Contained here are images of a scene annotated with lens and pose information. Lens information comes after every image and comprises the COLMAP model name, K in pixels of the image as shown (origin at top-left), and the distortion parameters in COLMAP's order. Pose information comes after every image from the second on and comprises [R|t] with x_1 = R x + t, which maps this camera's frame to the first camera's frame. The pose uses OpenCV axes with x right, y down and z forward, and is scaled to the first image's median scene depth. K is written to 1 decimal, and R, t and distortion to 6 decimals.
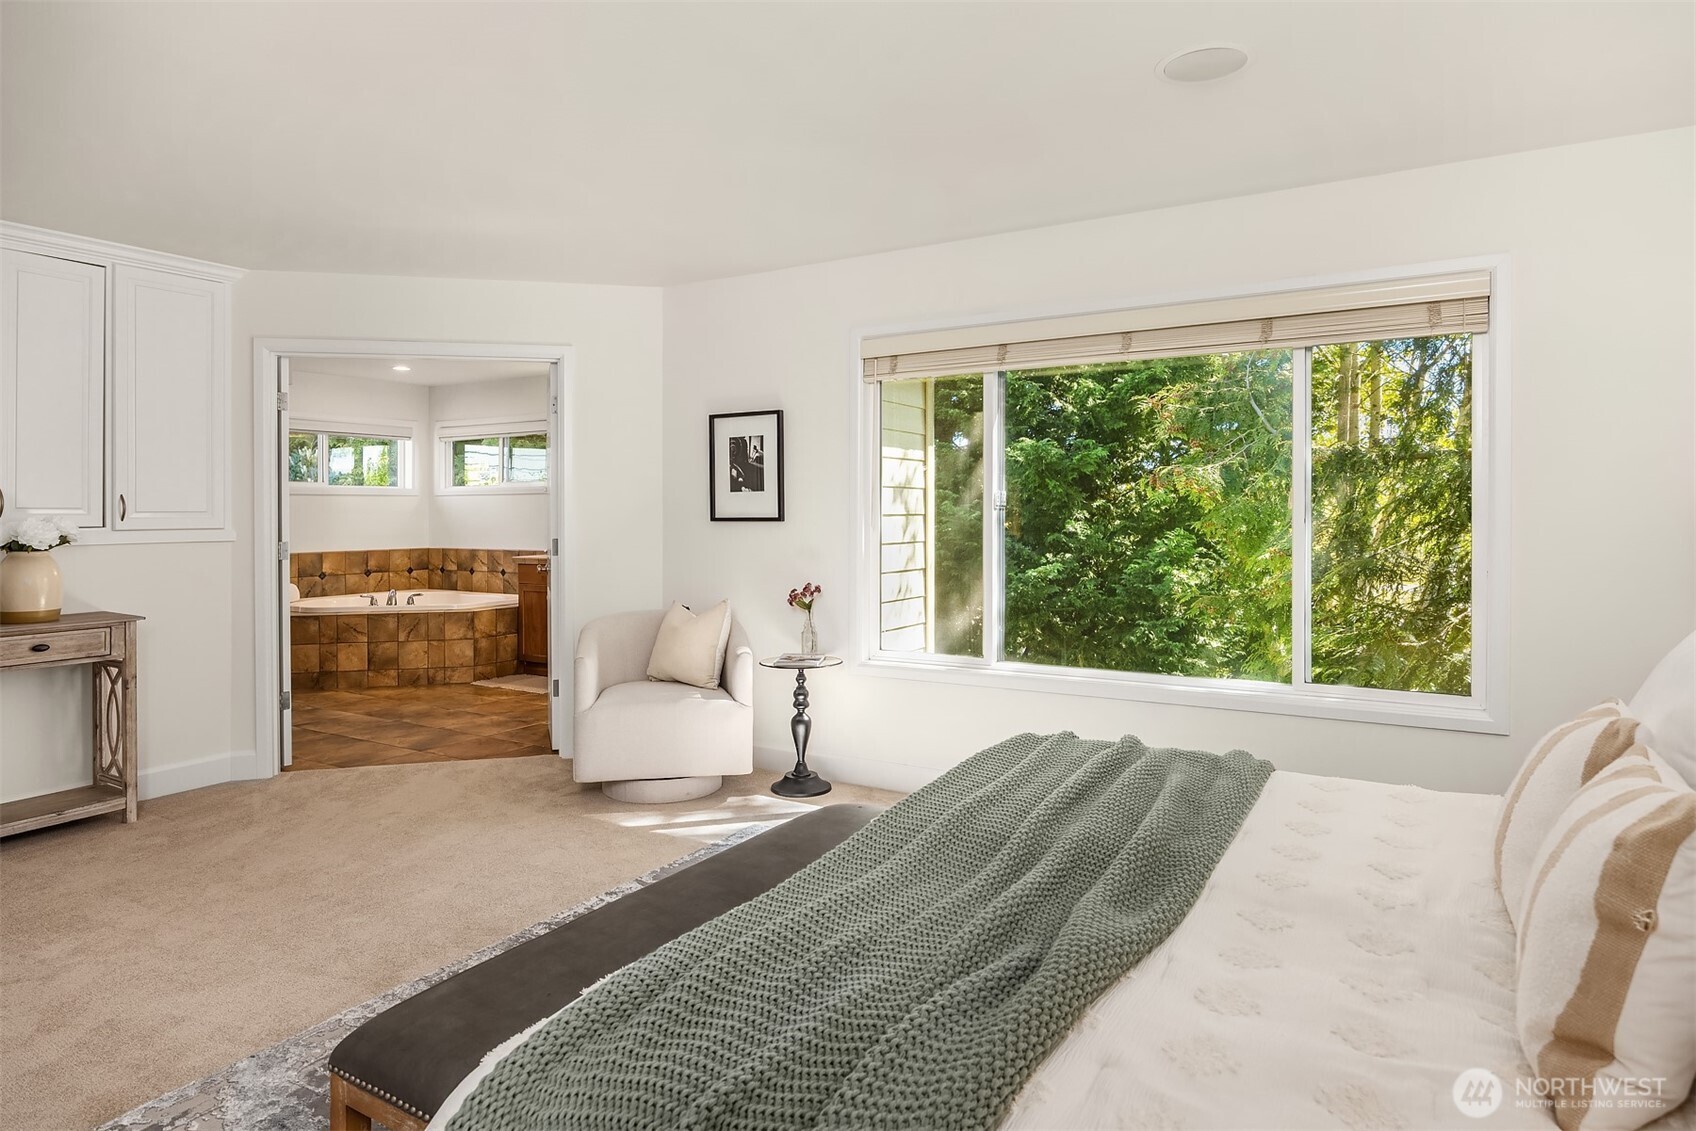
lens RADIAL K [[982.8, 0, 842.0], [0, 982.8, 513.2], [0, 0, 1]] dist [0.001875, -0.000264]
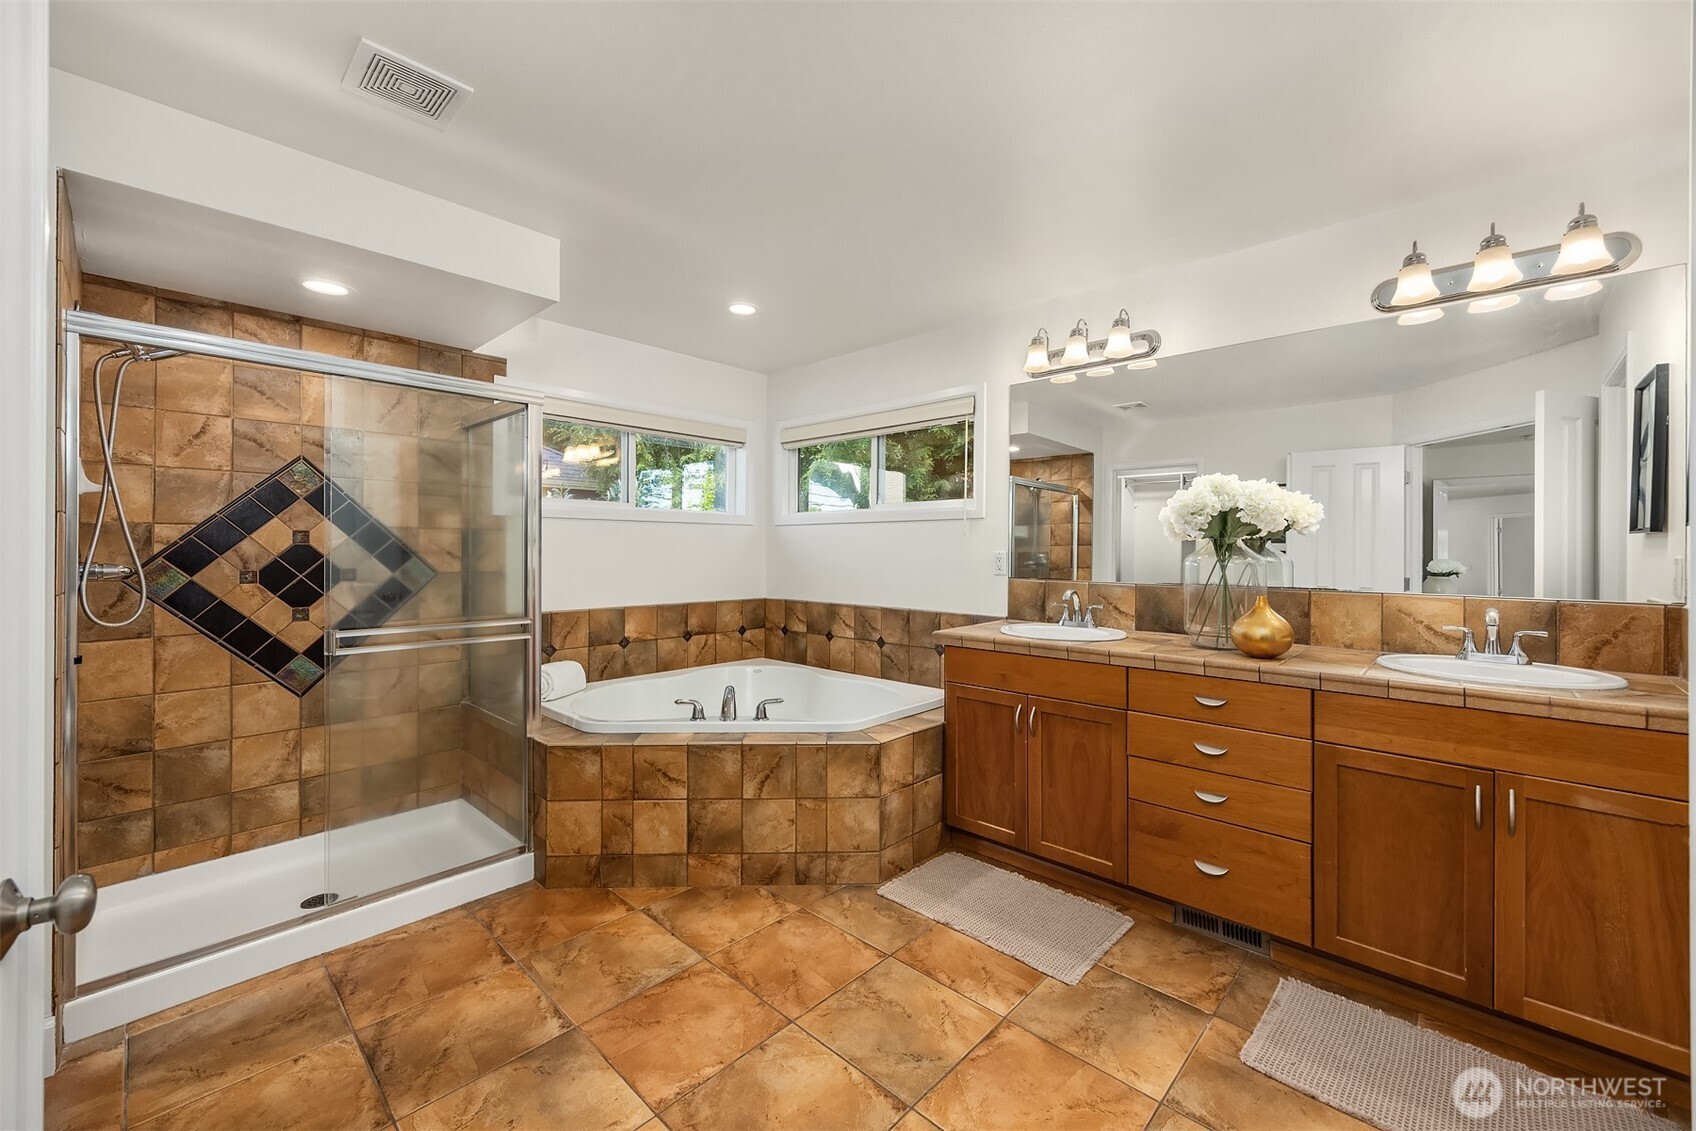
lens RADIAL K [[685.6, 0, 847.0], [0, 685.6, 556.7], [0, 0, 1]] dist [-0.001062, -0.000015]
pose [[0.976101, 0.011252, -0.217025, -0.293325], [-0.009847, 0.999923, 0.007554, 0.000591], [0.217094, -0.005237, 0.976137, 0.604328]]
